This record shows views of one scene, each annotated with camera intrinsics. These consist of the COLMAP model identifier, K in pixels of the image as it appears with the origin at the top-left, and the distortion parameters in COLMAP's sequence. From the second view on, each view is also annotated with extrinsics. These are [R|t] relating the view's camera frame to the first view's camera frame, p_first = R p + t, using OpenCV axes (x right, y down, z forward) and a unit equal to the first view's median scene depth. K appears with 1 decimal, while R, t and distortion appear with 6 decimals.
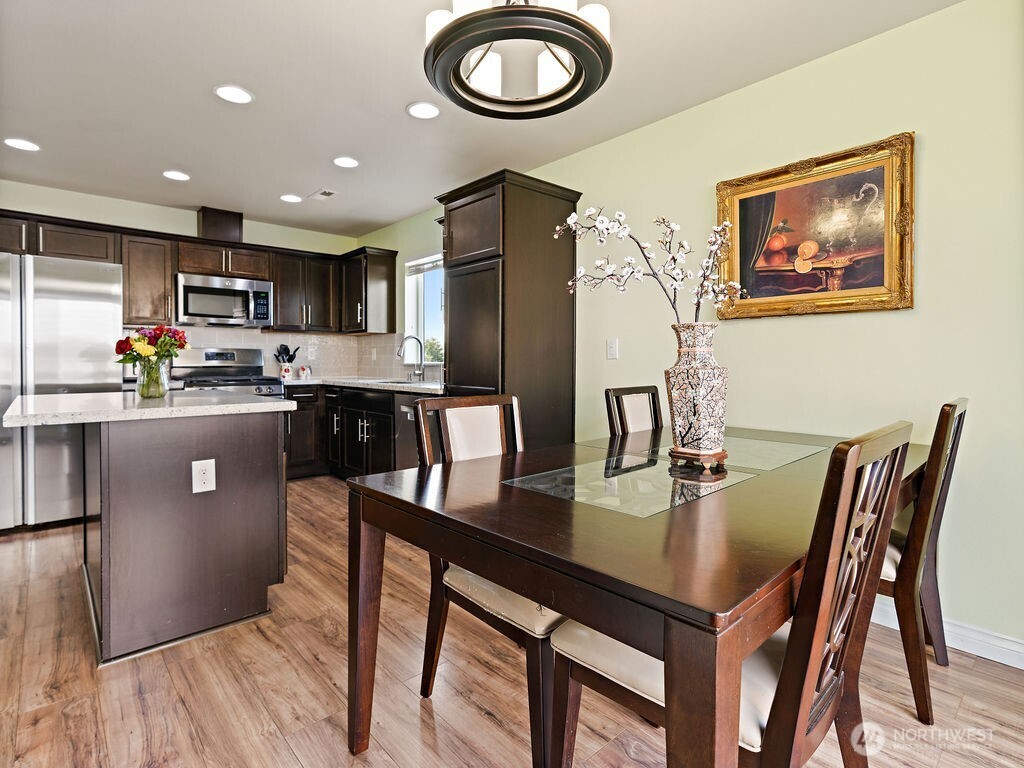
lens RADIAL K [[523.1, 0, 509.3], [0, 523.1, 367.8], [0, 0, 1]] dist [-0.011315, 0.004853]
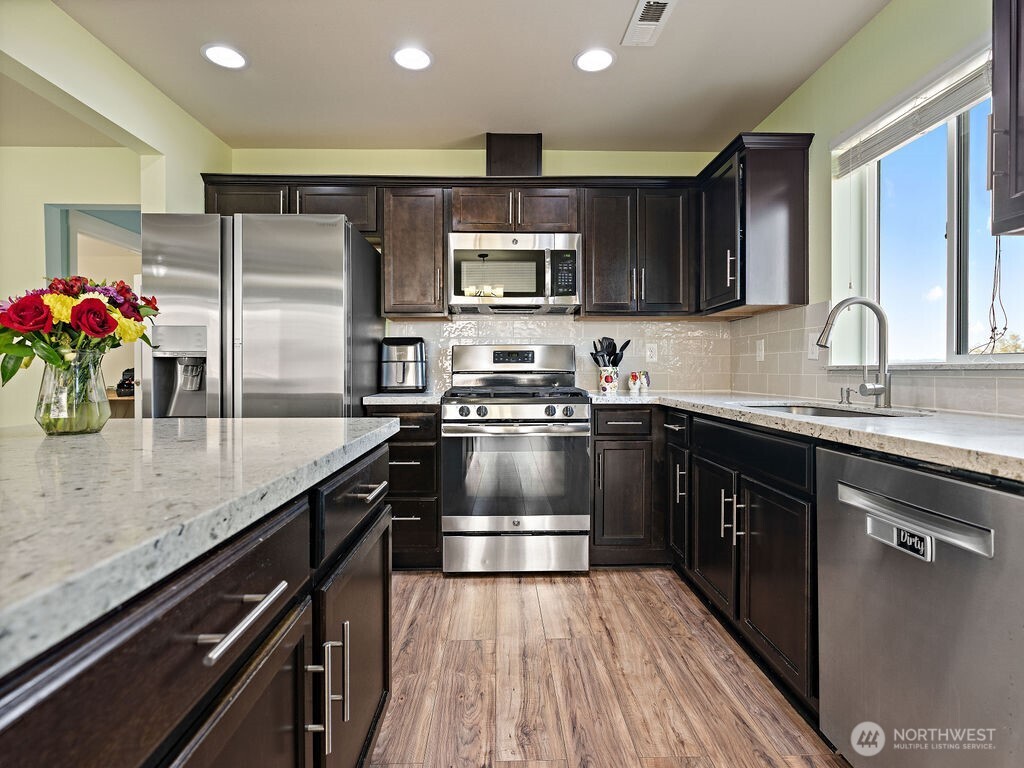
lens RADIAL K [[523.1, 0, 514.6], [0, 523.1, 376.6], [0, 0, 1]] dist [-0.011315, 0.004853]
pose [[0.765127, 0.005736, -0.643854, -0.125096], [-0.006673, 0.999977, 0.000978, 0.002519], [0.643845, 0.003548, 0.765147, 0.501247]]
